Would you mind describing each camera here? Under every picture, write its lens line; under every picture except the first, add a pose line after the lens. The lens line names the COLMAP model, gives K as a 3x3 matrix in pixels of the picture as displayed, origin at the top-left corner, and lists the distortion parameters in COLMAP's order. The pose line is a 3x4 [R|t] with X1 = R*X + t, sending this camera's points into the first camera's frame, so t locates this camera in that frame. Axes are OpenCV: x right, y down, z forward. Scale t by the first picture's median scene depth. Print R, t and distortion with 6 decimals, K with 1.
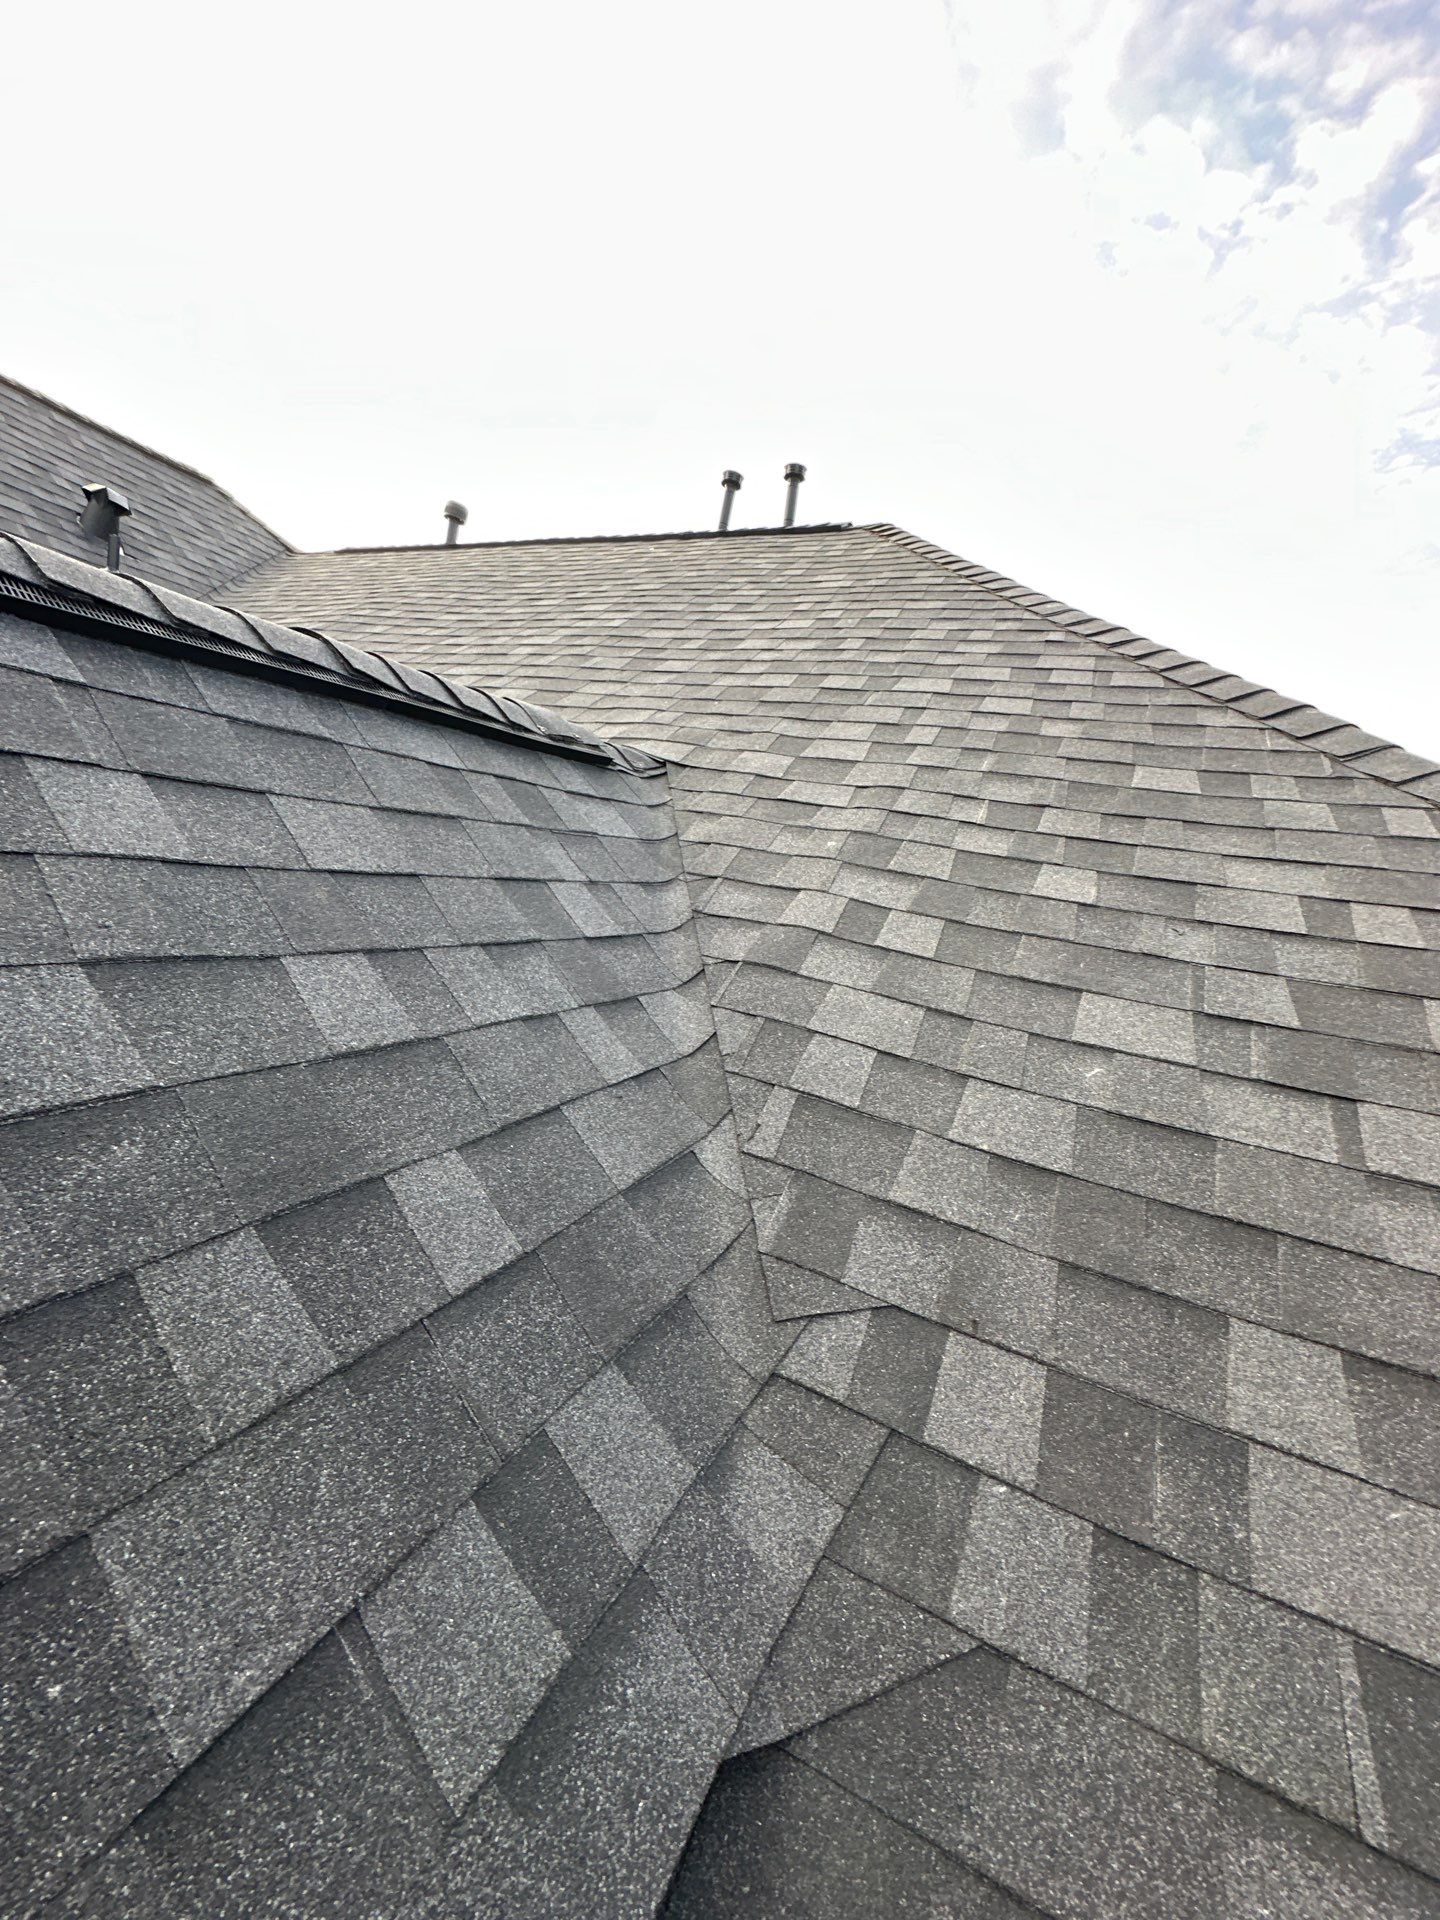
lens RADIAL K [[767.2, 0, 720.0], [0, 767.2, 960.0], [0, 0, 1]] dist [-0.007101, 0.000444]
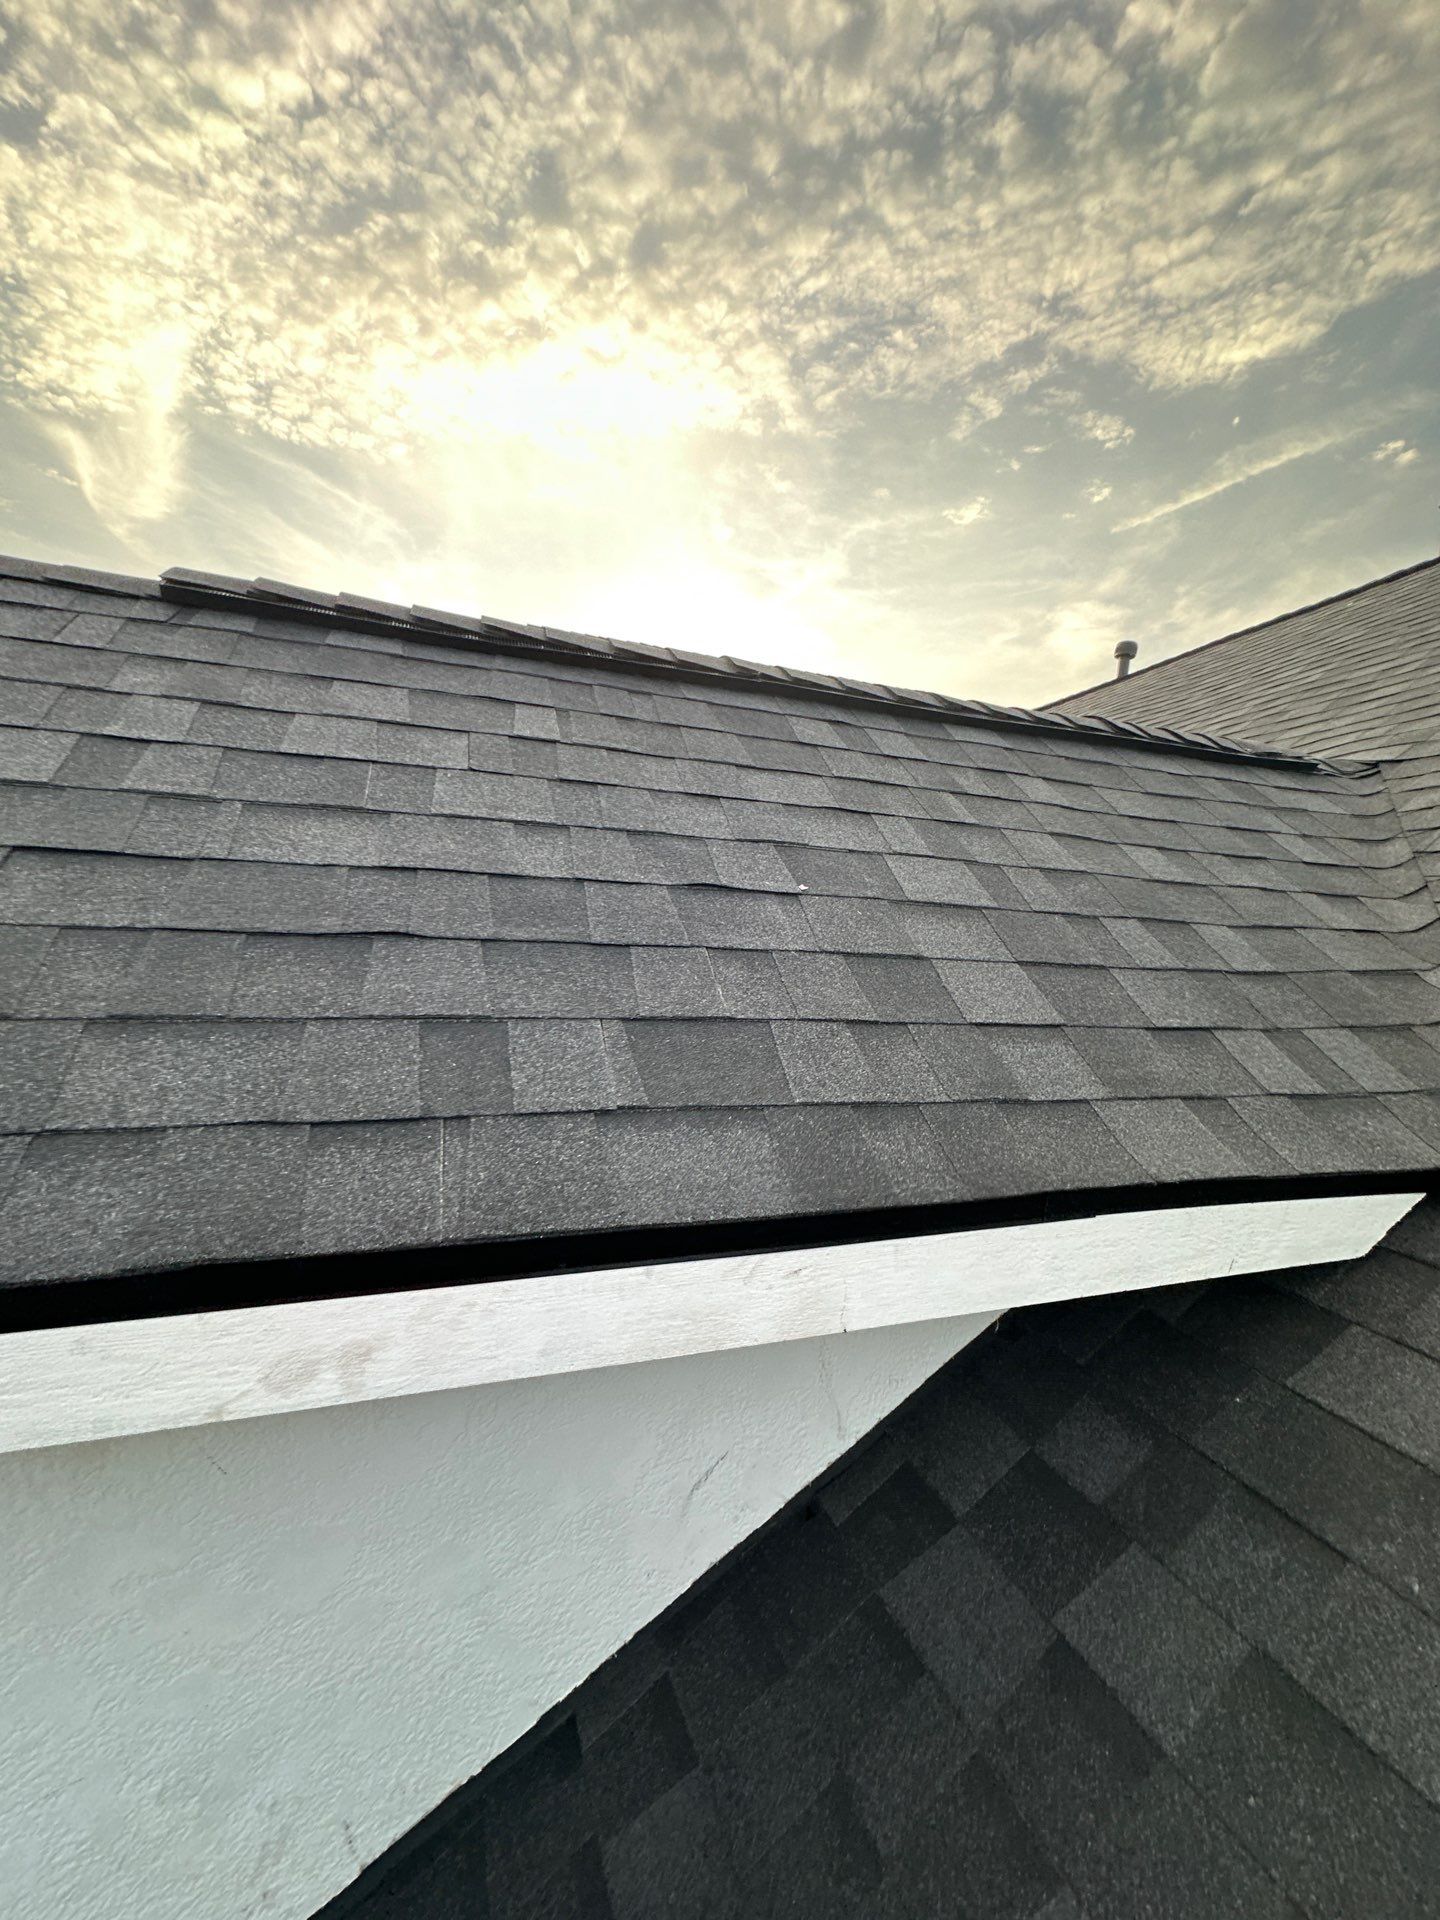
lens RADIAL K [[767.2, 0, 720.0], [0, 767.2, 960.0], [0, 0, 1]] dist [-0.007101, 0.000444]
pose [[0.685065, -0.091358, -0.722731, 0.059216], [-0.044334, 0.985038, -0.166538, 0.305953], [0.727132, 0.146131, 0.670764, -0.475054]]
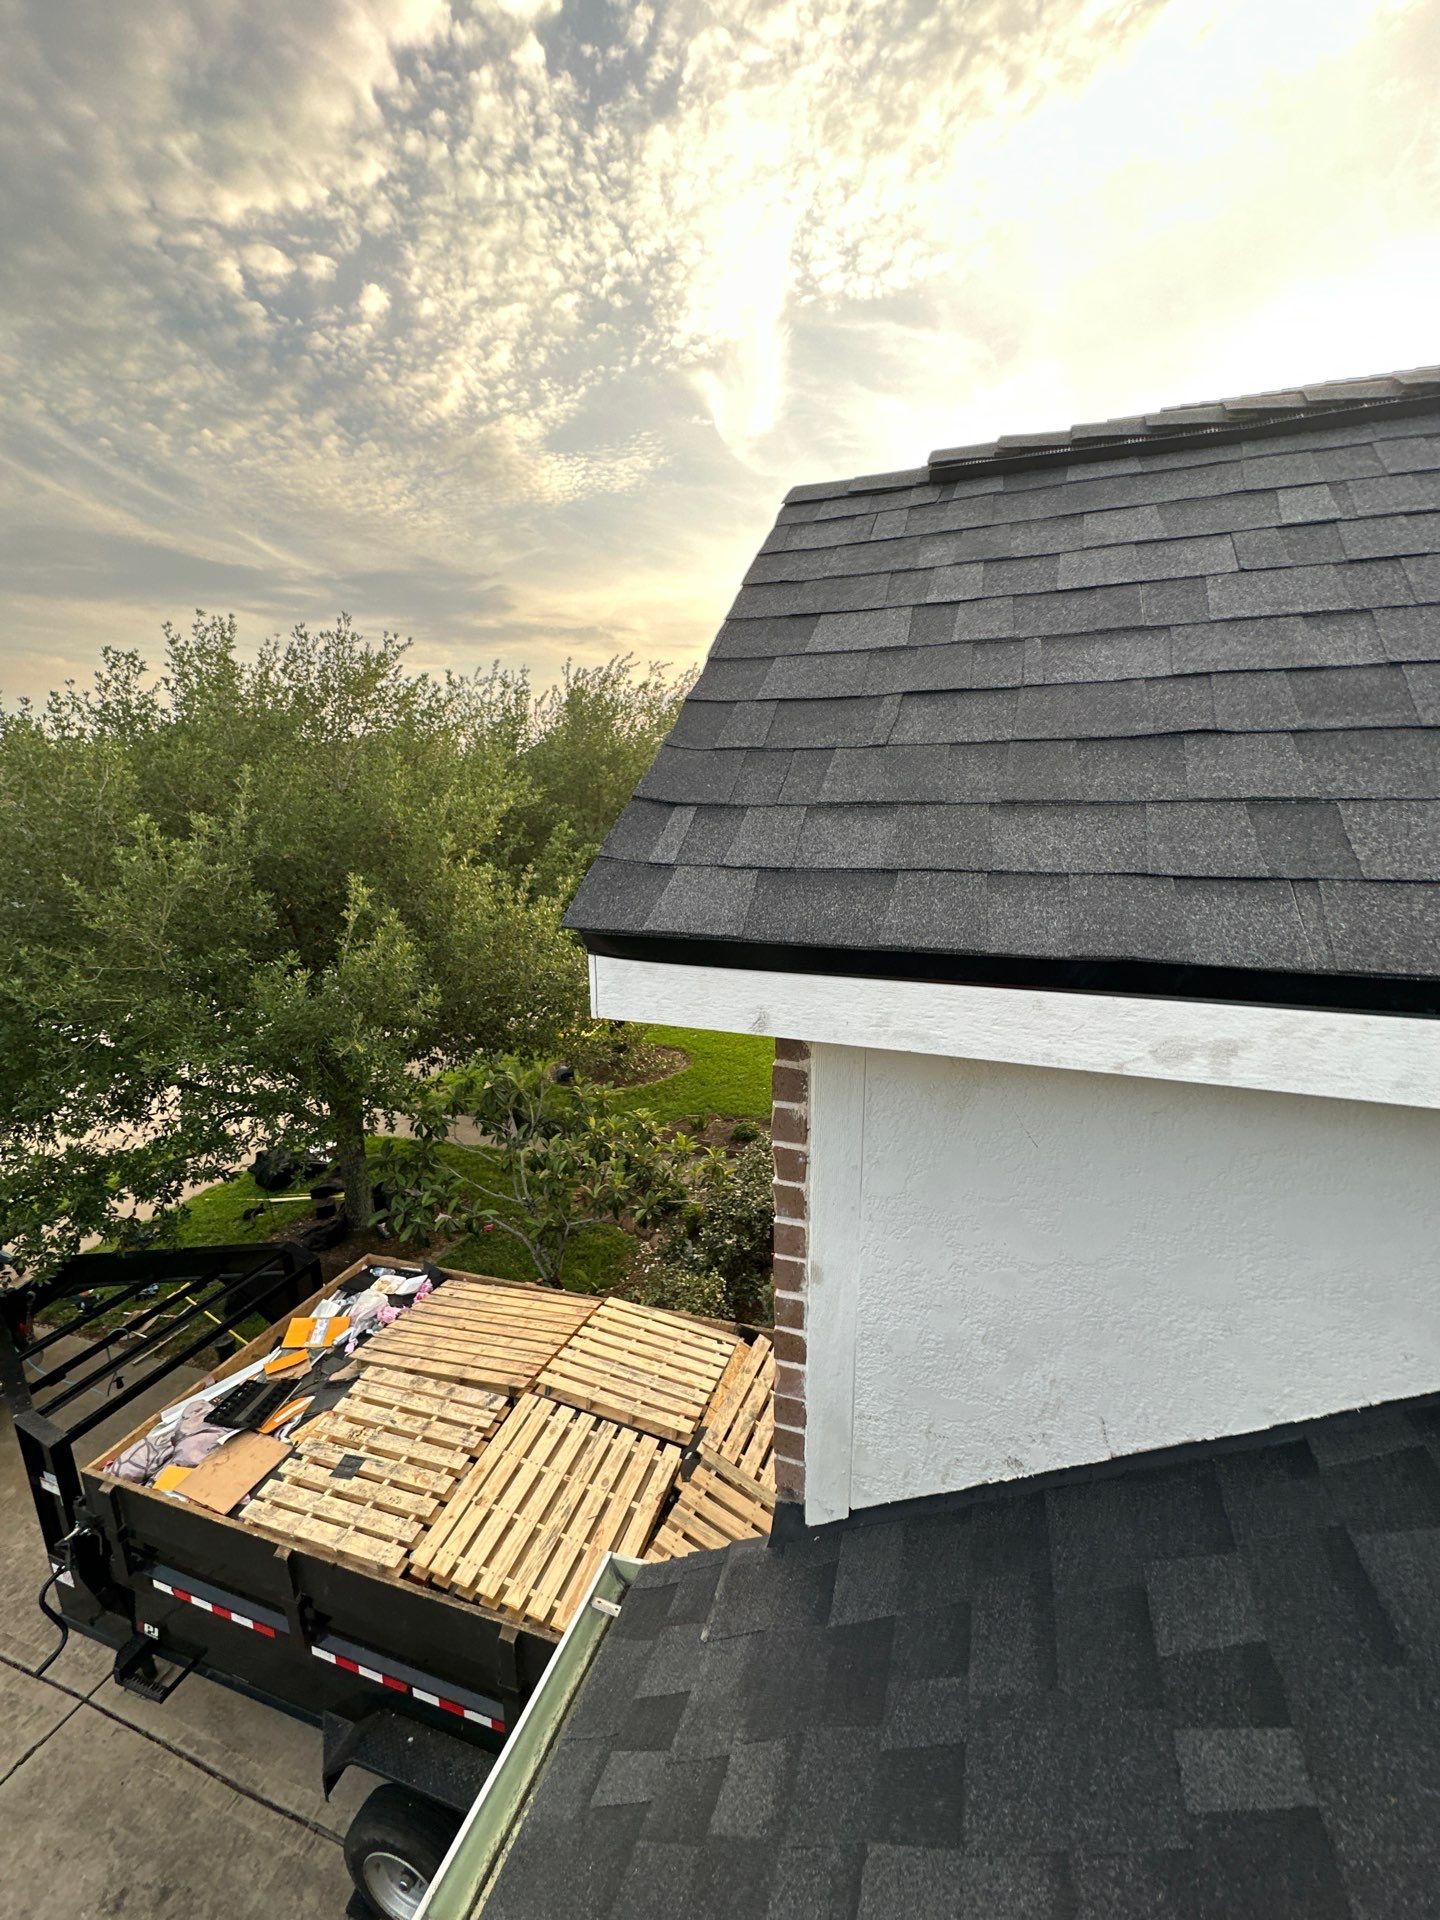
lens RADIAL K [[767.2, 0, 720.0], [0, 767.2, 960.0], [0, 0, 1]] dist [-0.007101, 0.000444]
pose [[0.049284, 0.074819, -0.995978, 0.142485], [-0.116091, 0.990860, 0.068690, 0.444196], [0.992015, 0.112239, 0.057520, -0.805615]]
